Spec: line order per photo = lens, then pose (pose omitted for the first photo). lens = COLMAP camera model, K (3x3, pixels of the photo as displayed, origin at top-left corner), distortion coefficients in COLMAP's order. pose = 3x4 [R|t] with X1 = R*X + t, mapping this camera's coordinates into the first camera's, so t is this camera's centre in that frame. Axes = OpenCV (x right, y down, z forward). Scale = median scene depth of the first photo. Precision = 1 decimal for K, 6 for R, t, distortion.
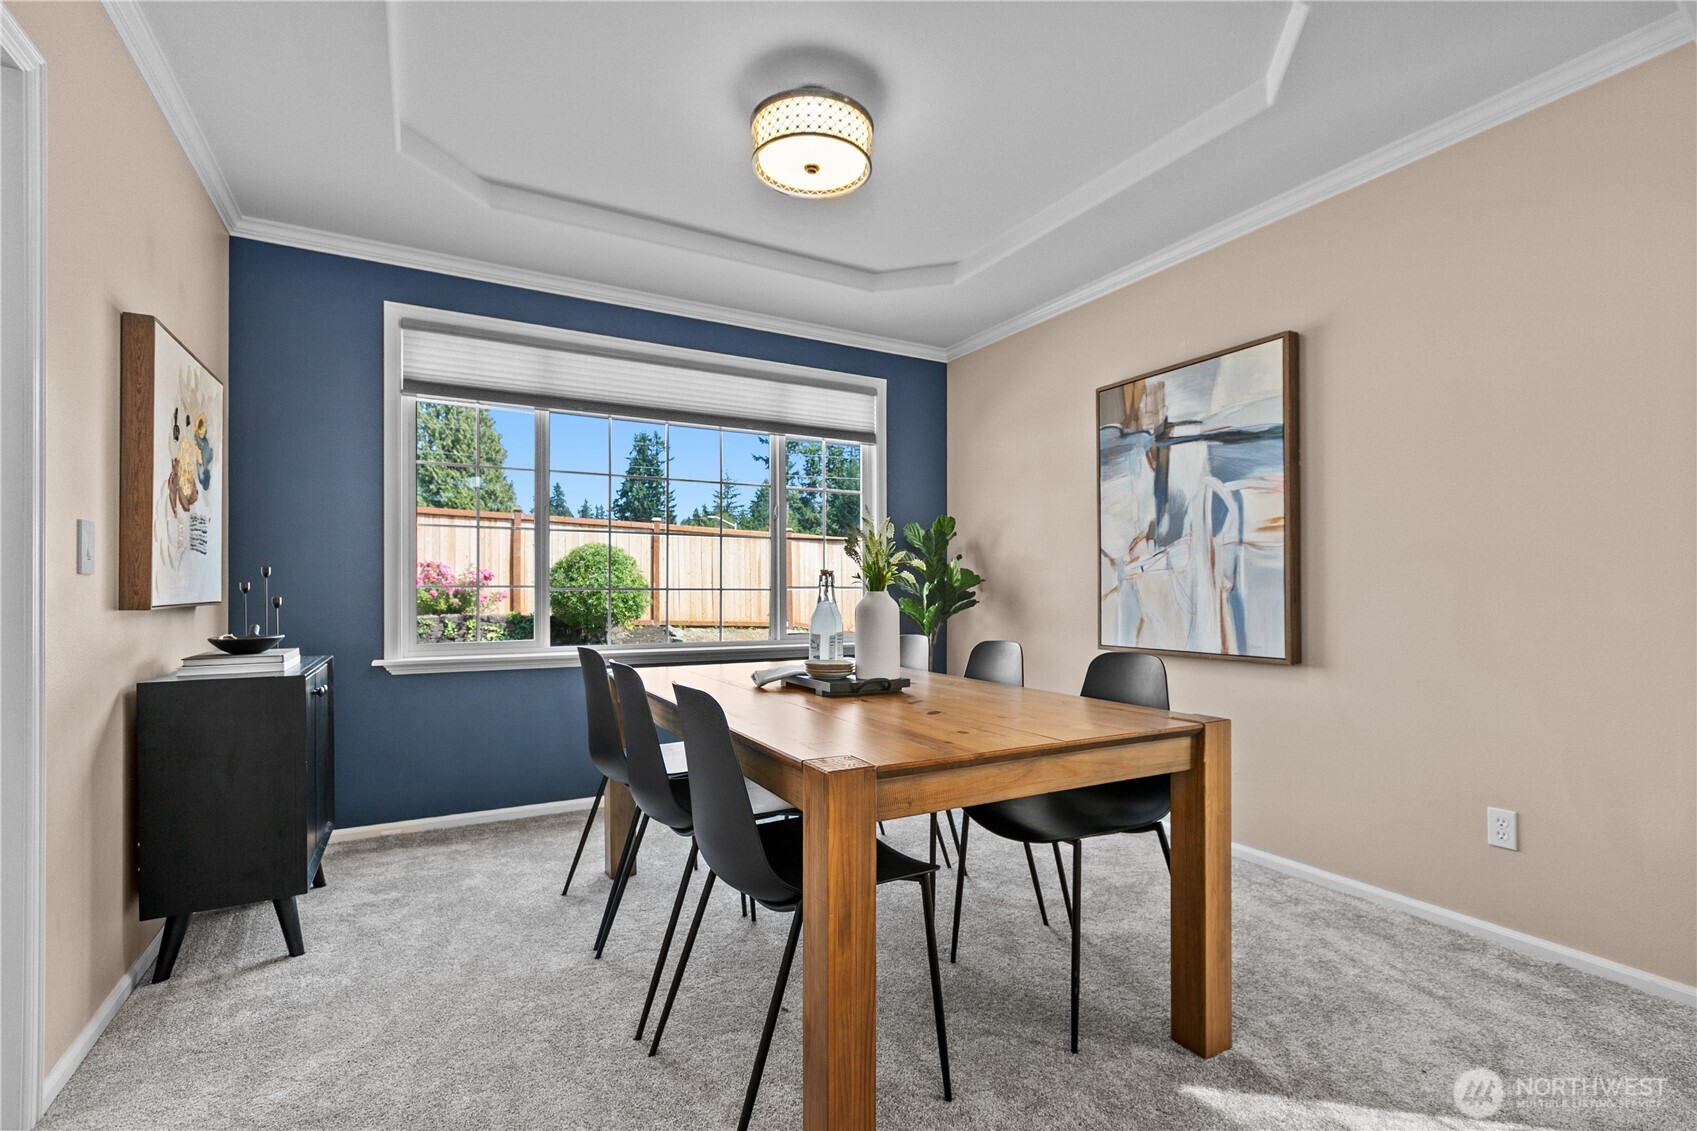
lens RADIAL K [[769.1, 0, 846.2], [0, 769.1, 593.0], [0, 0, 1]] dist [-0.001715, 0.000444]
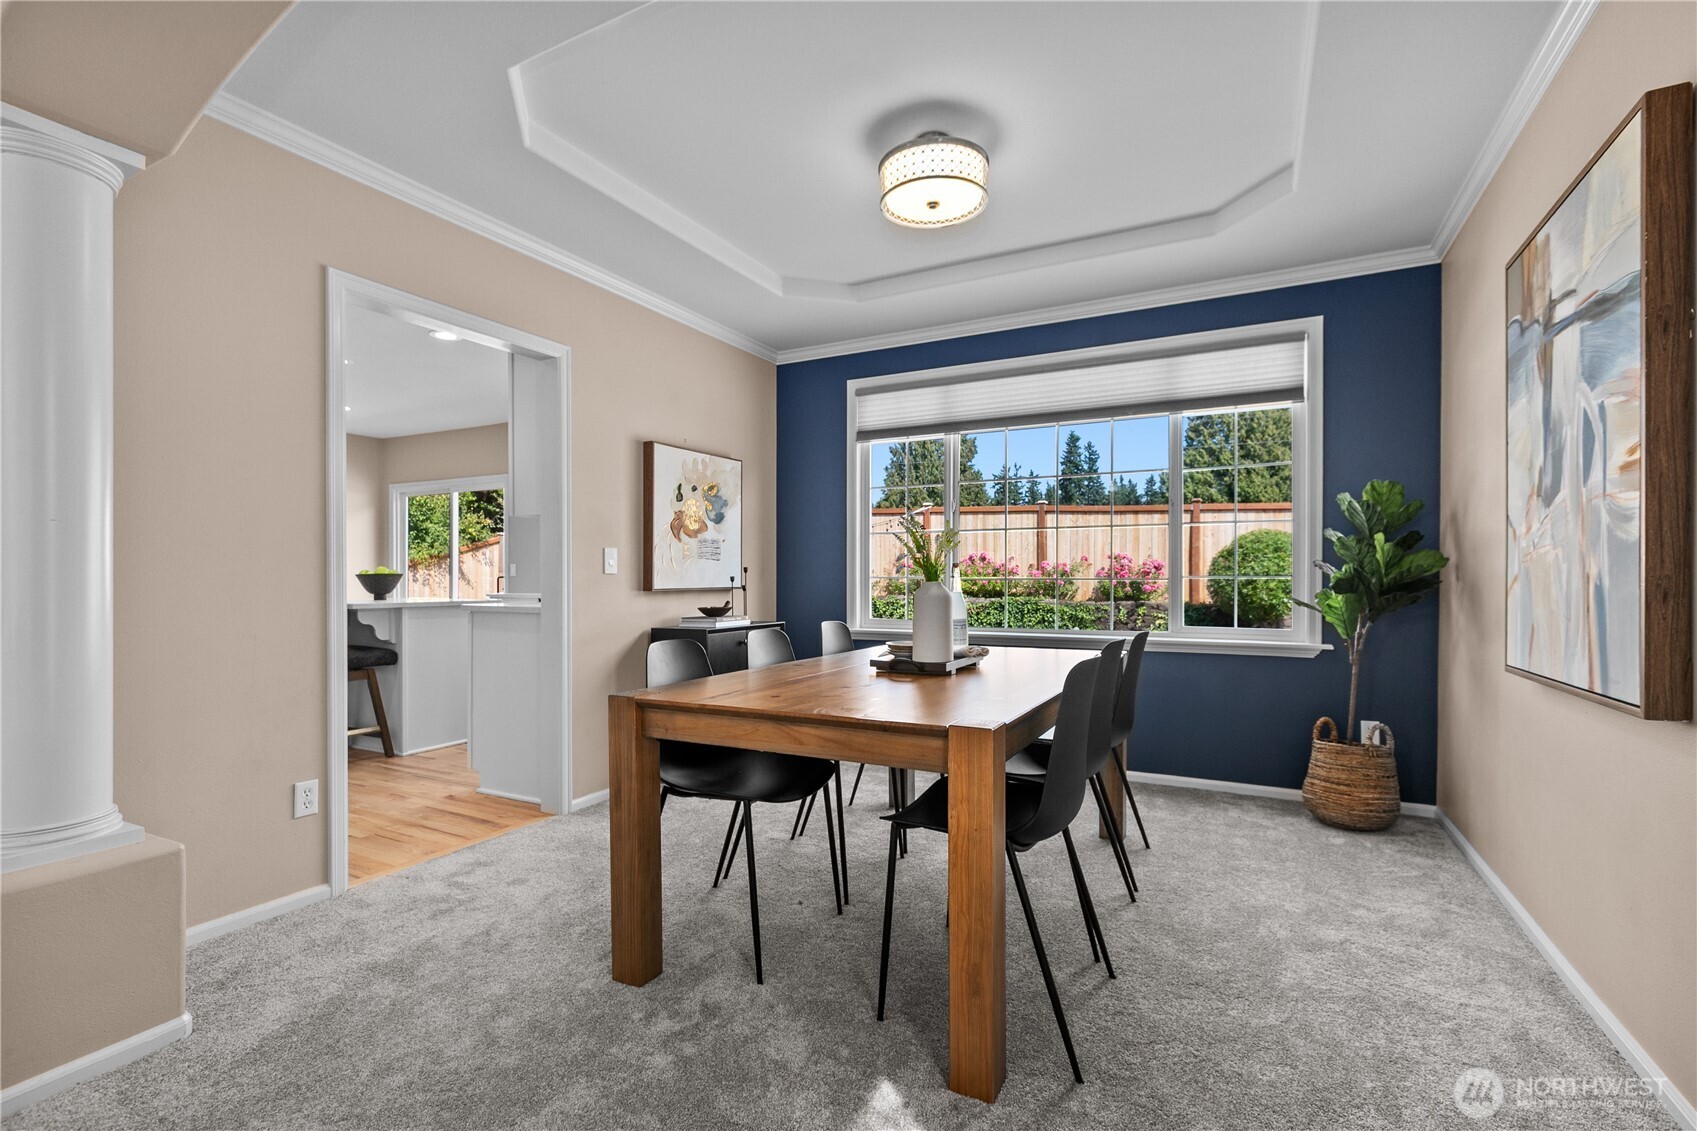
lens RADIAL K [[765.8, 0, 850.5], [0, 765.8, 581.9], [0, 0, 1]] dist [-0.001529, 0.000384]
pose [[0.553771, -0.000155, -0.832669, 0.576816], [-0.000018, 1.000000, -0.000198, -0.000628], [0.832669, 0.000125, 0.553771, 0.197305]]
